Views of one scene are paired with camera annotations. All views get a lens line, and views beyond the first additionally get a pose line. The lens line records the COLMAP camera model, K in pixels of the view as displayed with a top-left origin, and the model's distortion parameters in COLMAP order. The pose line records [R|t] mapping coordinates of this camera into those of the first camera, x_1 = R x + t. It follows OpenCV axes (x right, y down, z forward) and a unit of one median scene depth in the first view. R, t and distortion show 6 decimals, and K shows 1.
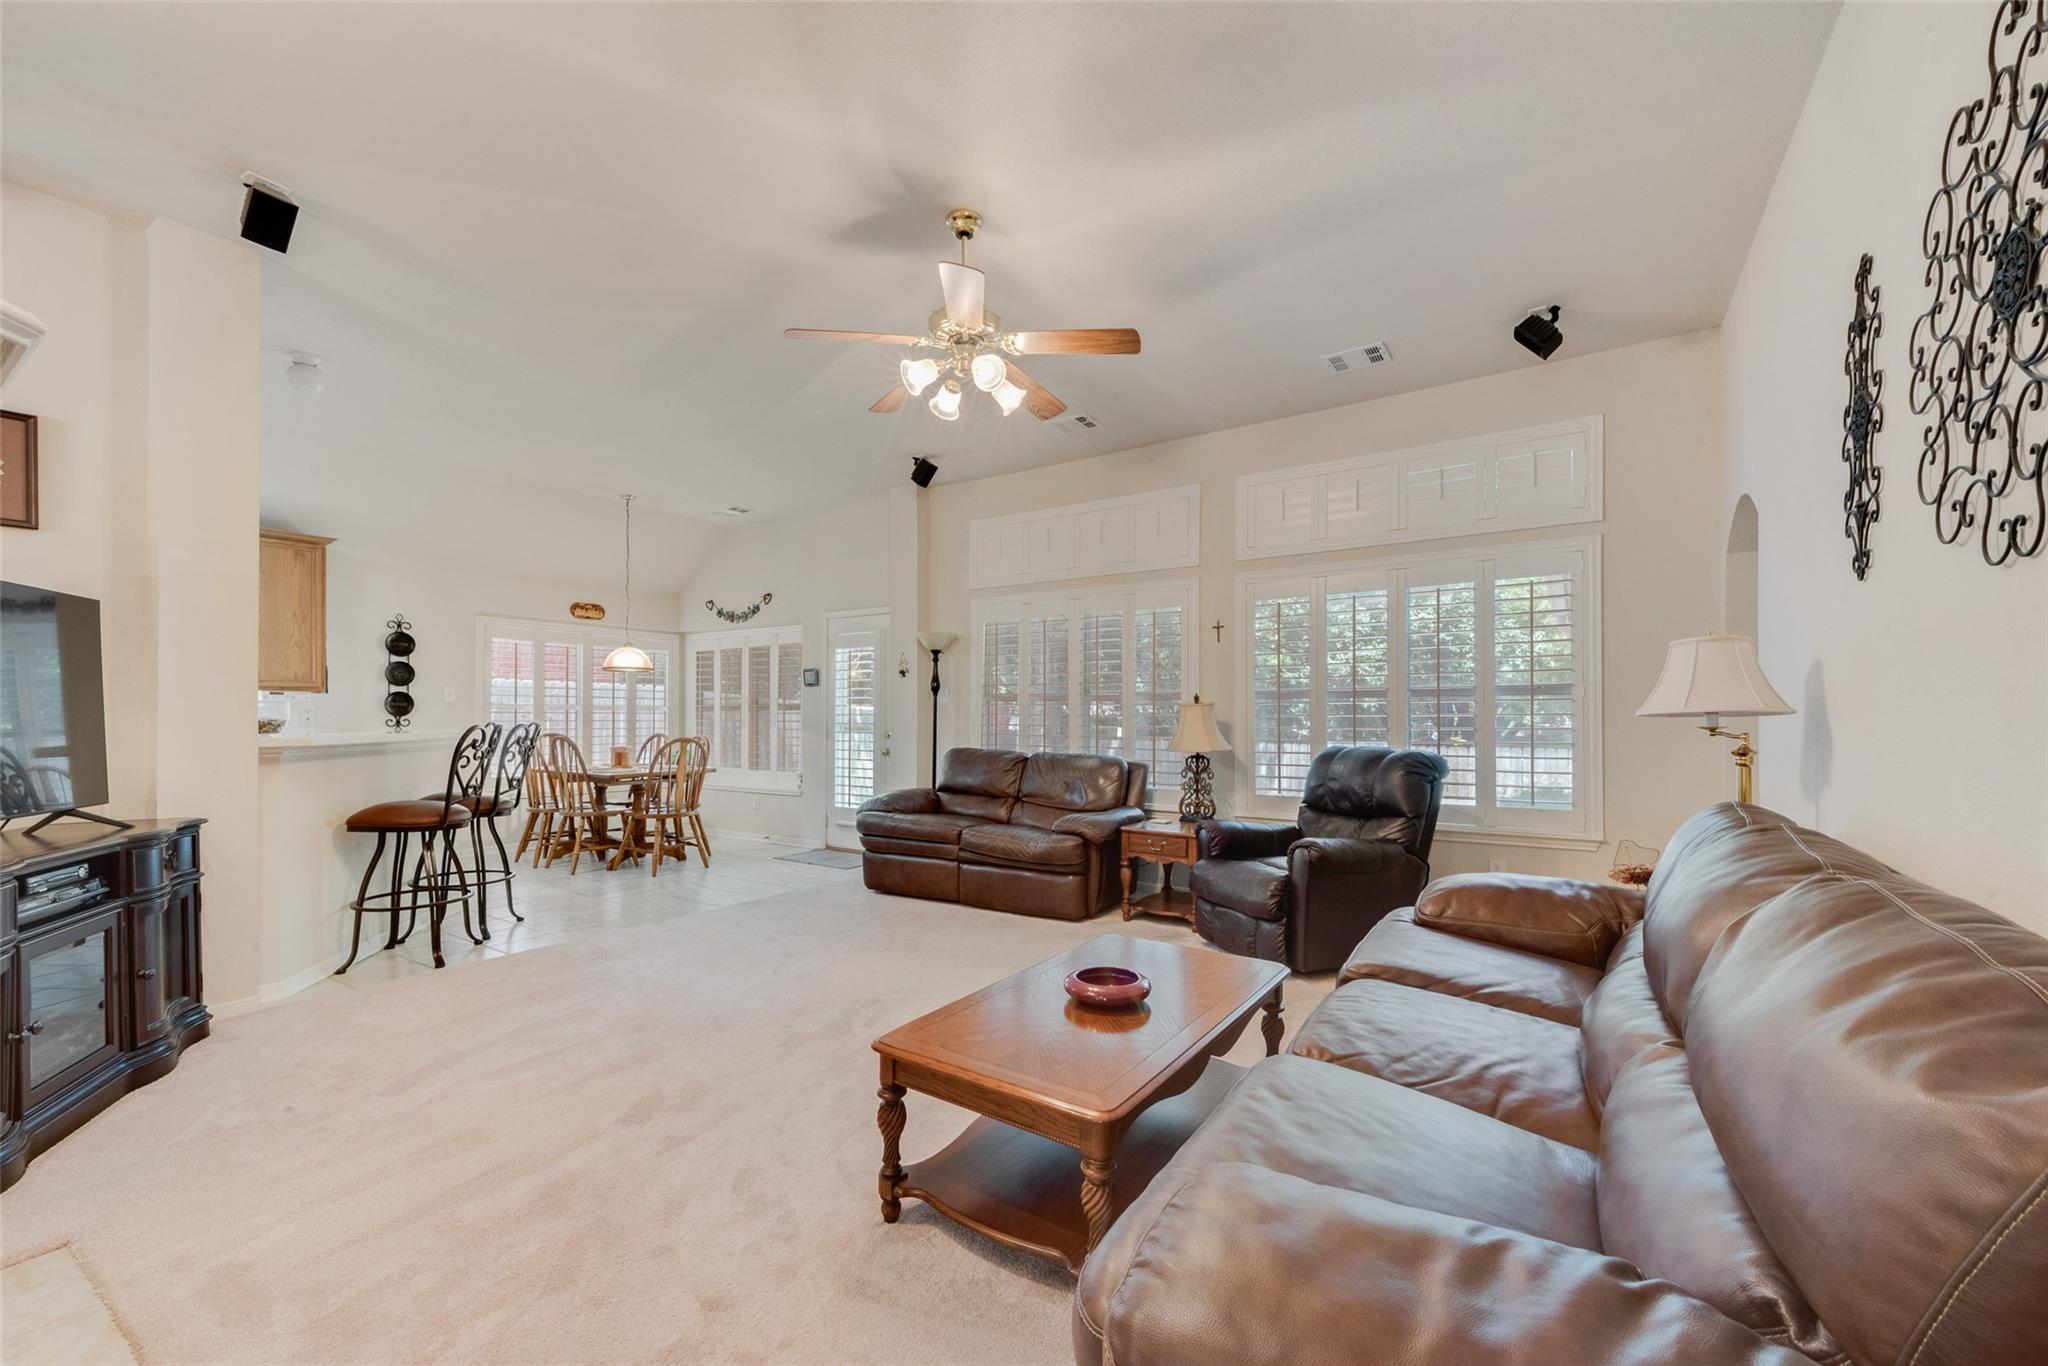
lens RADIAL K [[852.9, 0, 1037.9], [0, 852.9, 695.8], [0, 0, 1]] dist [0.027295, 0.000042]
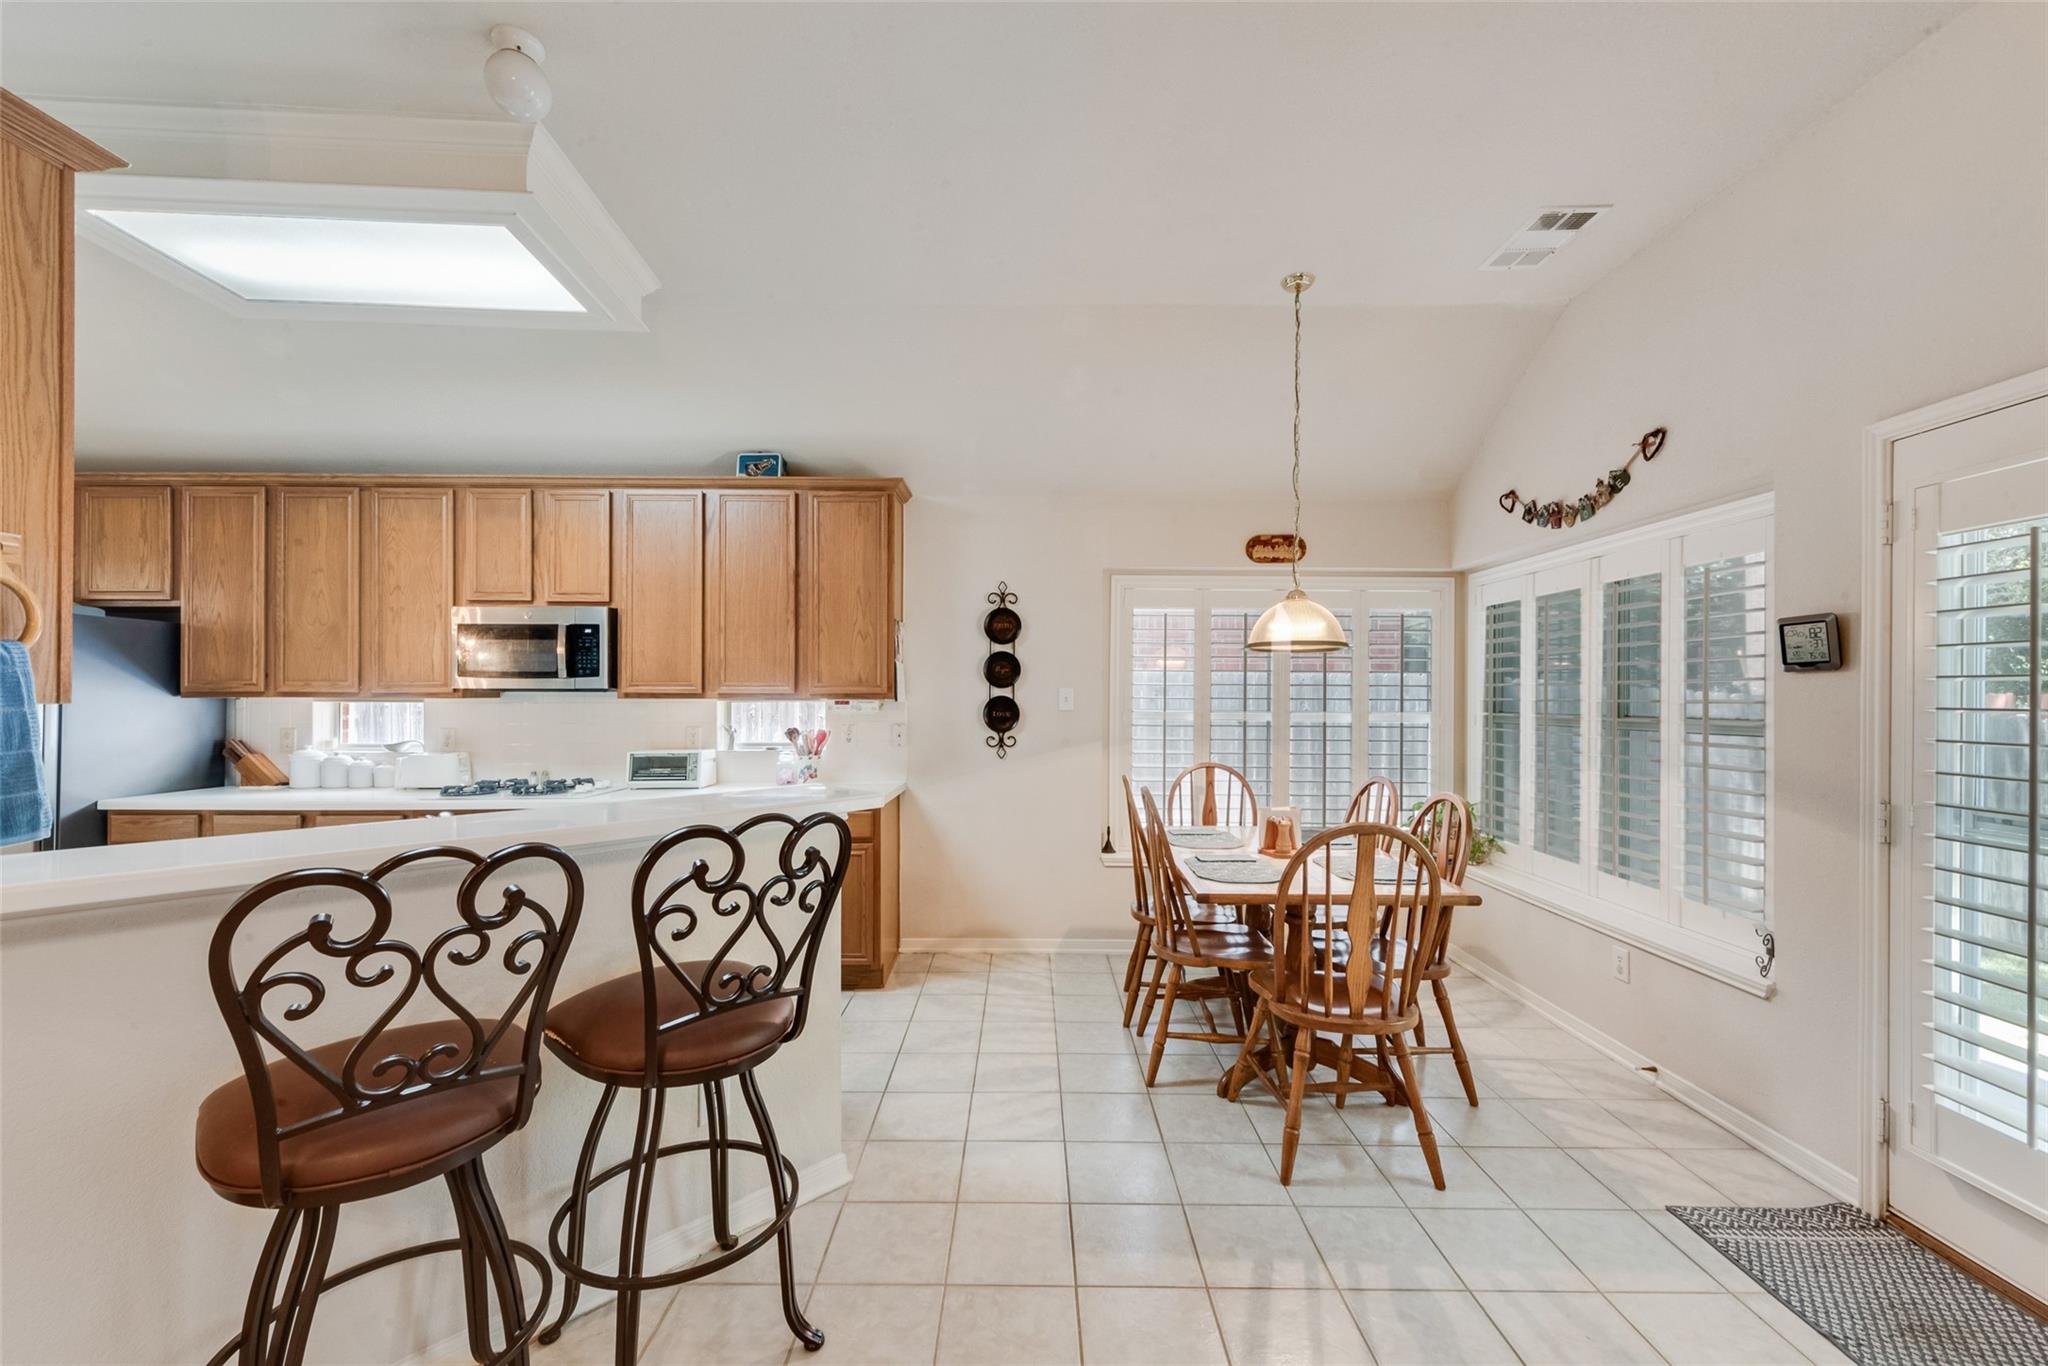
lens RADIAL K [[814.1, 0, 1027.7], [0, 814.1, 702.4], [0, 0, 1]] dist [0.015175, -0.000101]
pose [[0.557946, 0.007097, -0.829847, -0.176792], [0.018677, 0.999603, 0.021107, -0.011544], [0.829667, -0.027276, 0.557592, 0.596023]]
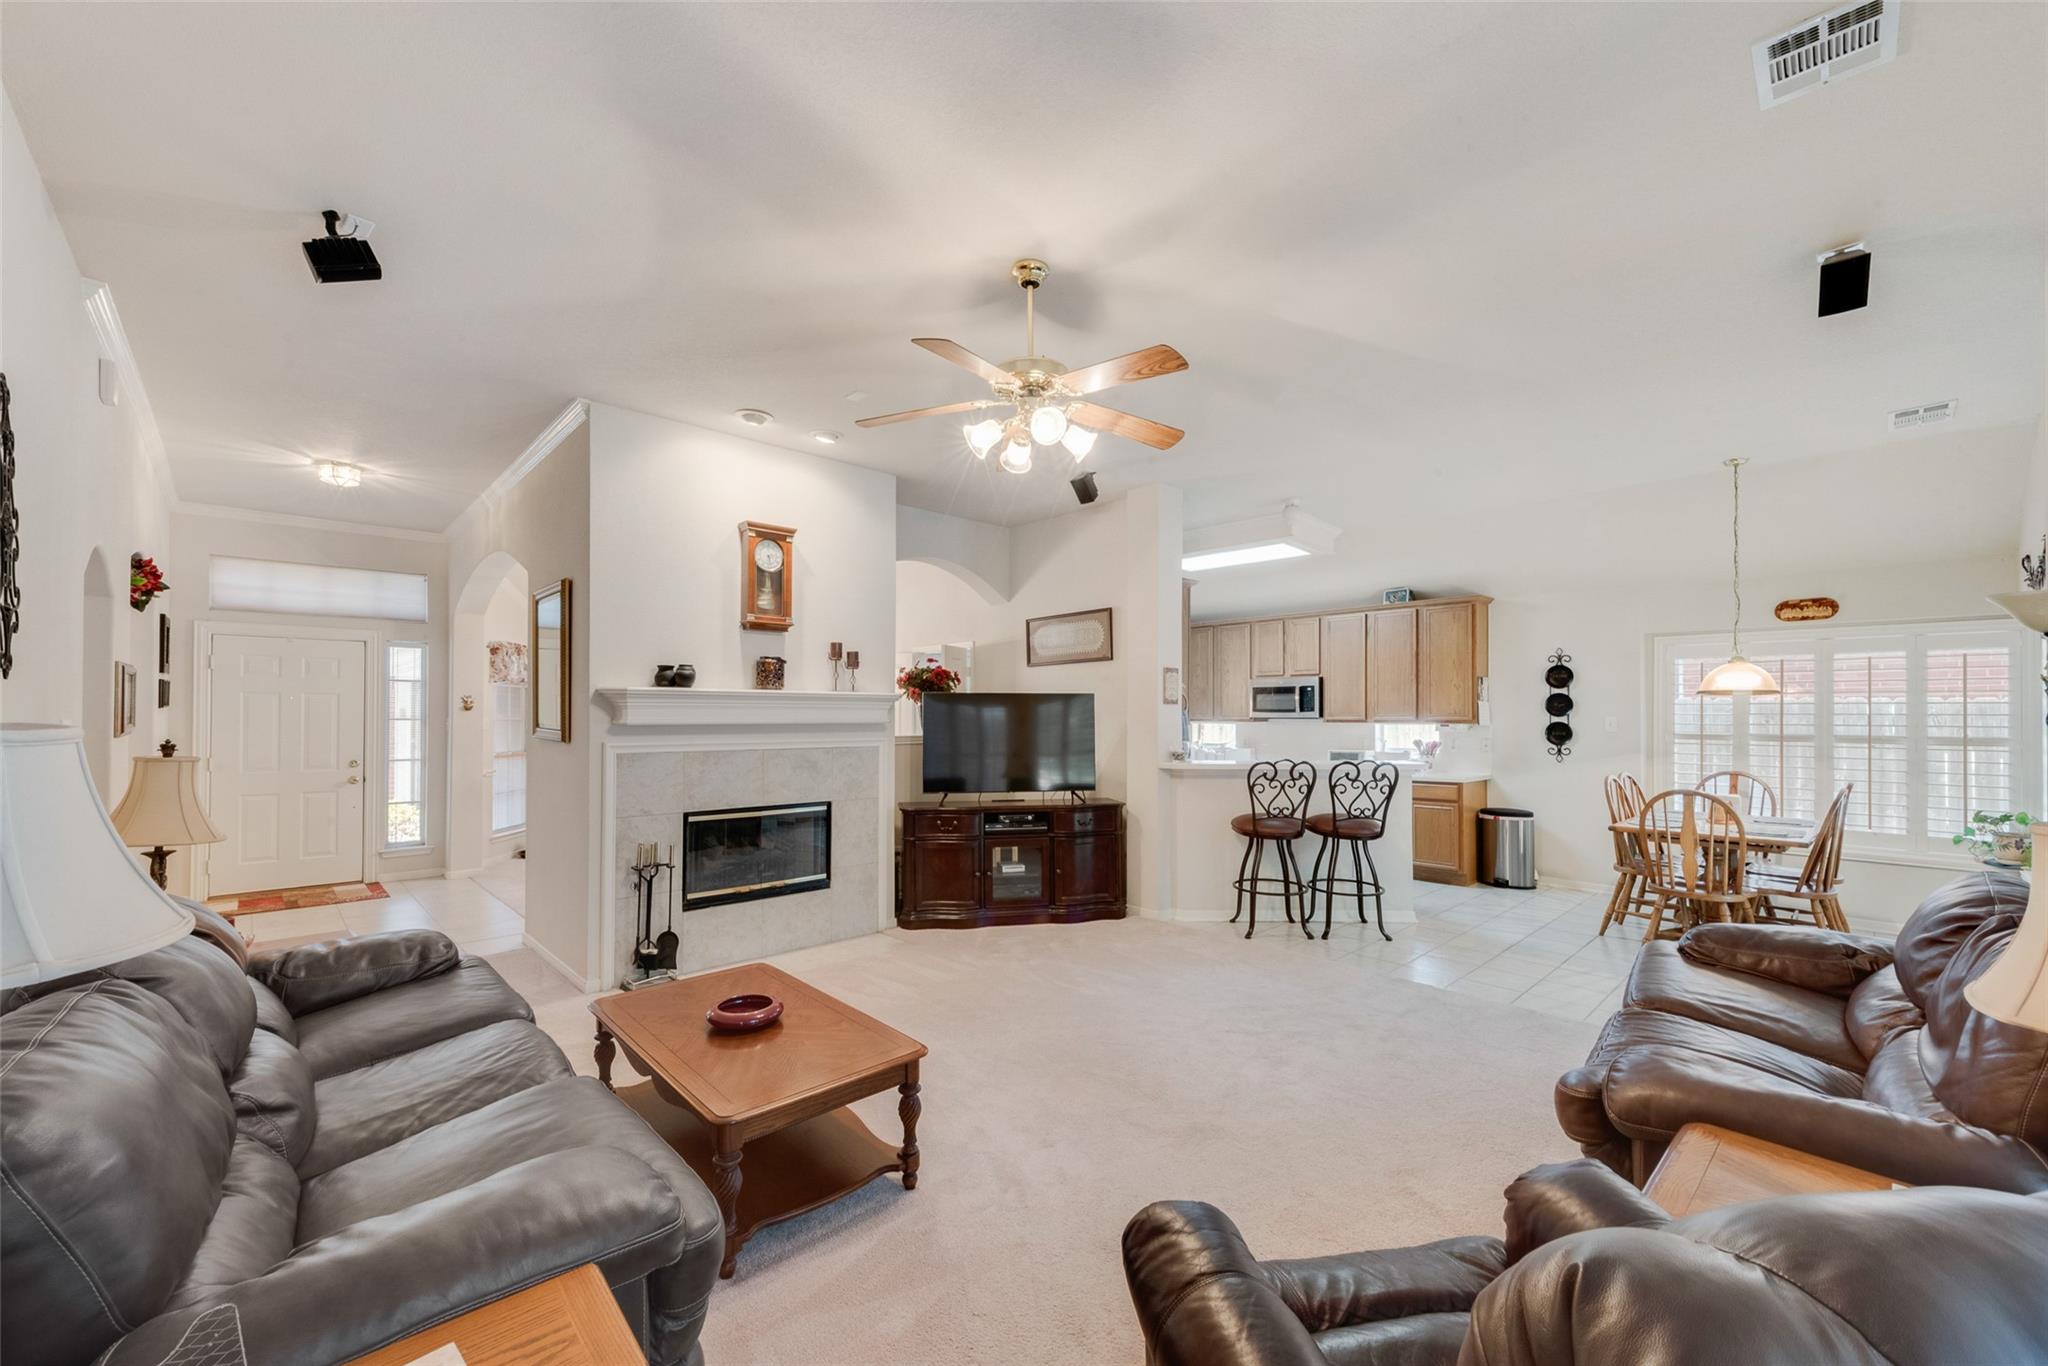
lens RADIAL K [[814.1, 0, 1027.7], [0, 814.1, 702.4], [0, 0, 1]] dist [0.015175, -0.000101]
pose [[-0.216287, -0.015584, -0.976205, 0.339767], [0.024597, 0.999468, -0.021405, -0.020596], [0.976020, -0.028641, -0.215789, 0.527331]]
